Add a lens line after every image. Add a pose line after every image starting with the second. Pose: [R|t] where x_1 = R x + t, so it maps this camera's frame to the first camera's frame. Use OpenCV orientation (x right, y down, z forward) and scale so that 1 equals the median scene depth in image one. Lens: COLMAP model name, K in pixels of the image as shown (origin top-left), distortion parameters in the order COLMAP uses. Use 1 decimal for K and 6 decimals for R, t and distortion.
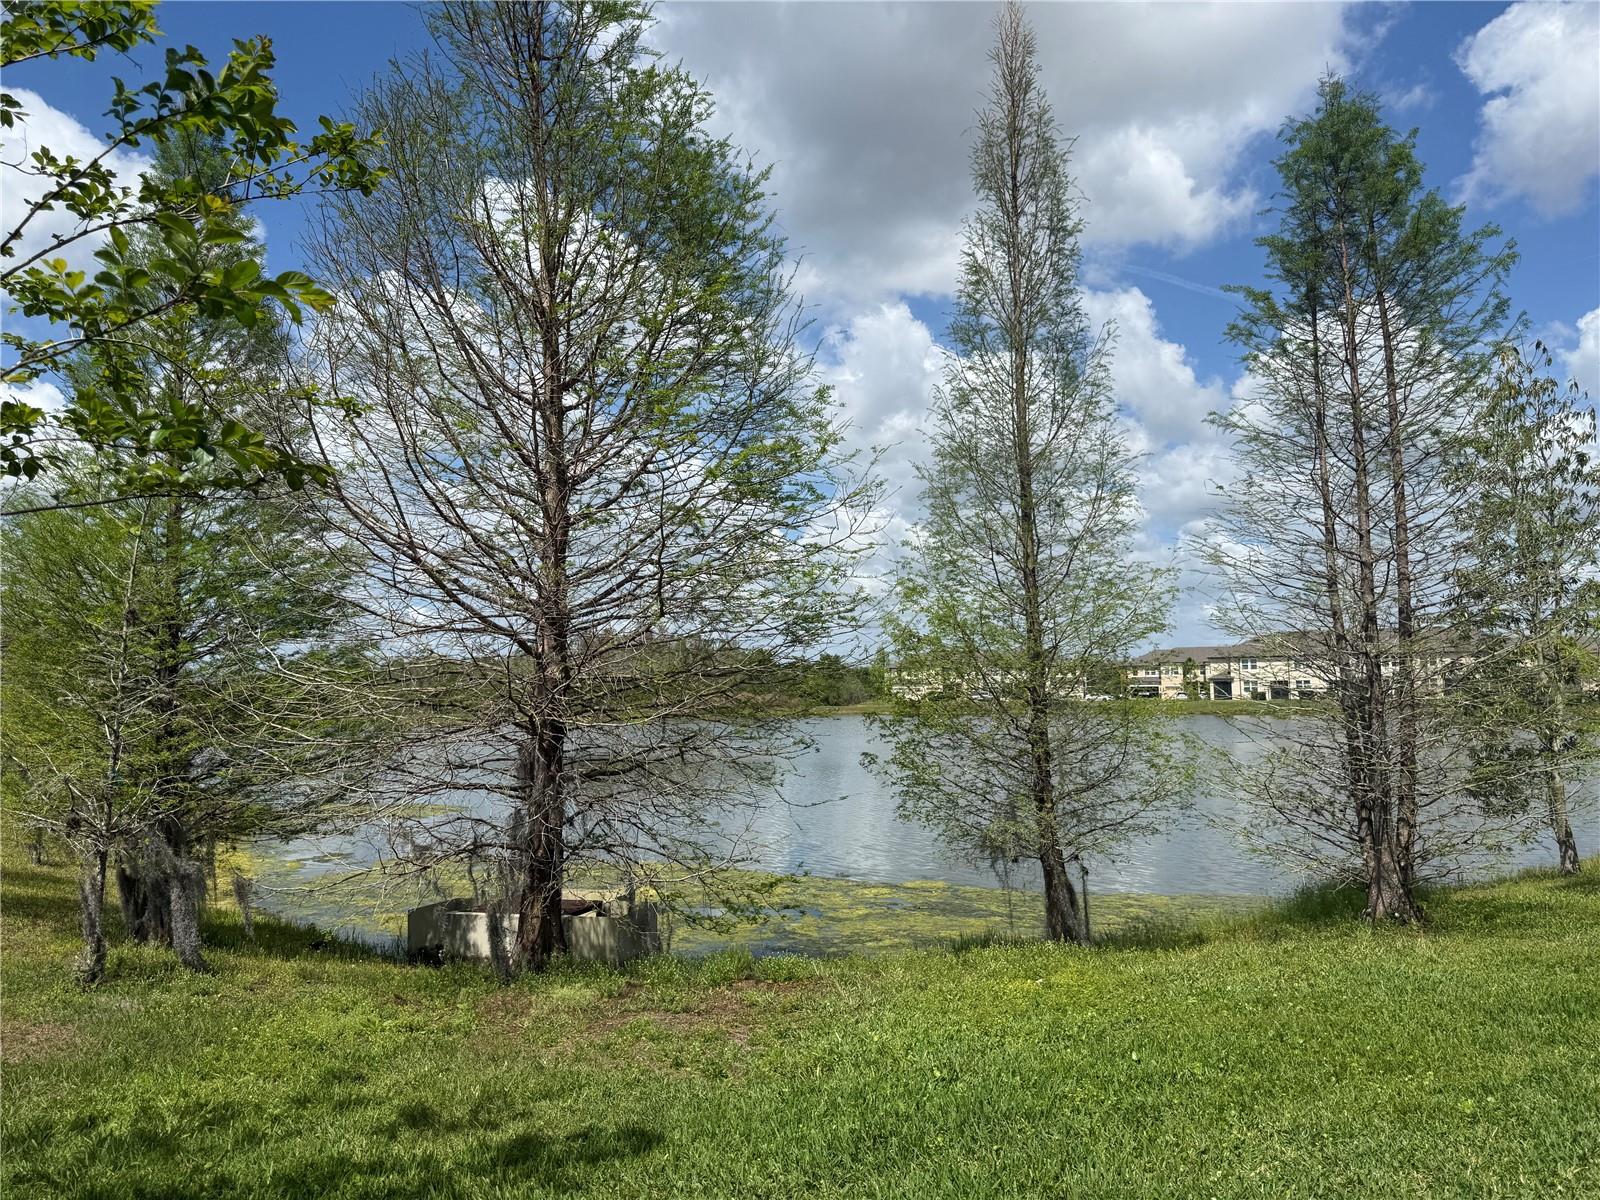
lens RADIAL K [[1125.8, 0, 800.0], [0, 1125.8, 600.0], [0, 0, 1]] dist [0.115052, -0.122331]
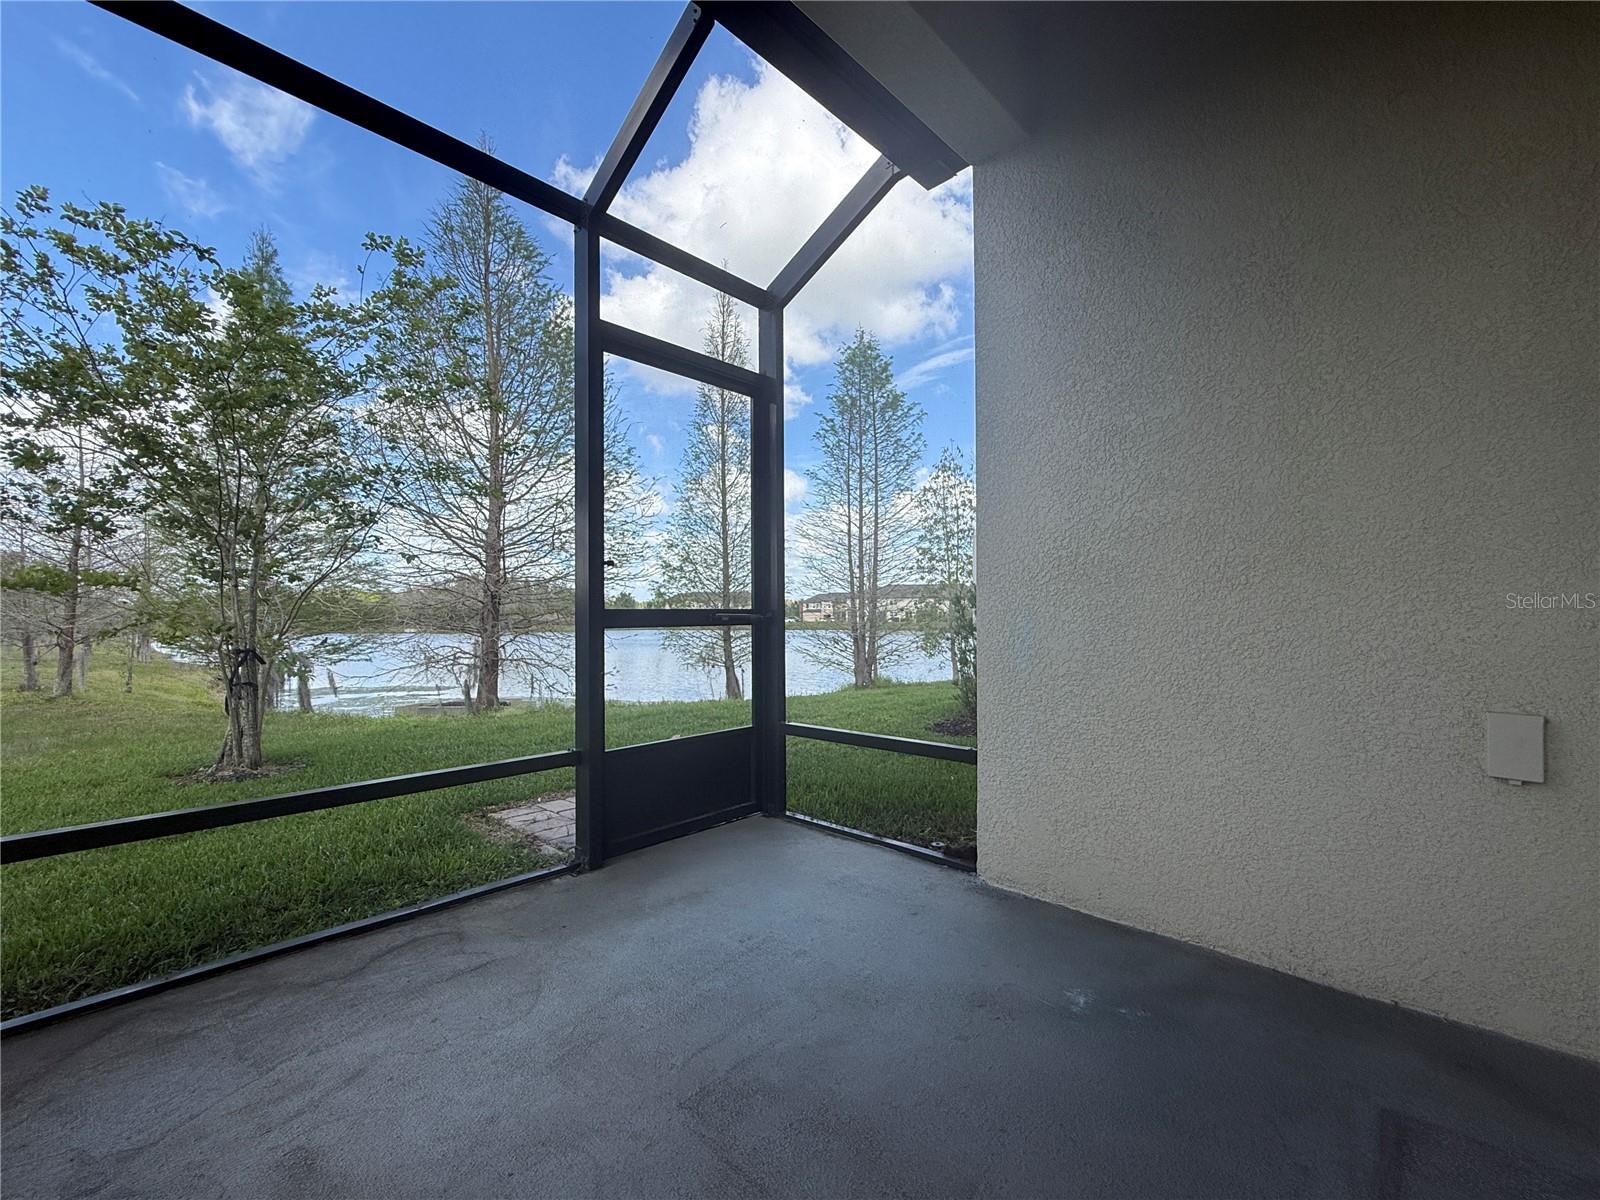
lens RADIAL K [[697.3, 0, 800.0], [0, 697.3, 600.0], [0, 0, 1]] dist [0.001144, 0.000123]
pose [[0.963435, 0.020333, 0.267169, -0.015873], [-0.035315, 0.998054, 0.051392, 0.020064], [-0.265605, -0.058948, 0.962278, -0.352979]]
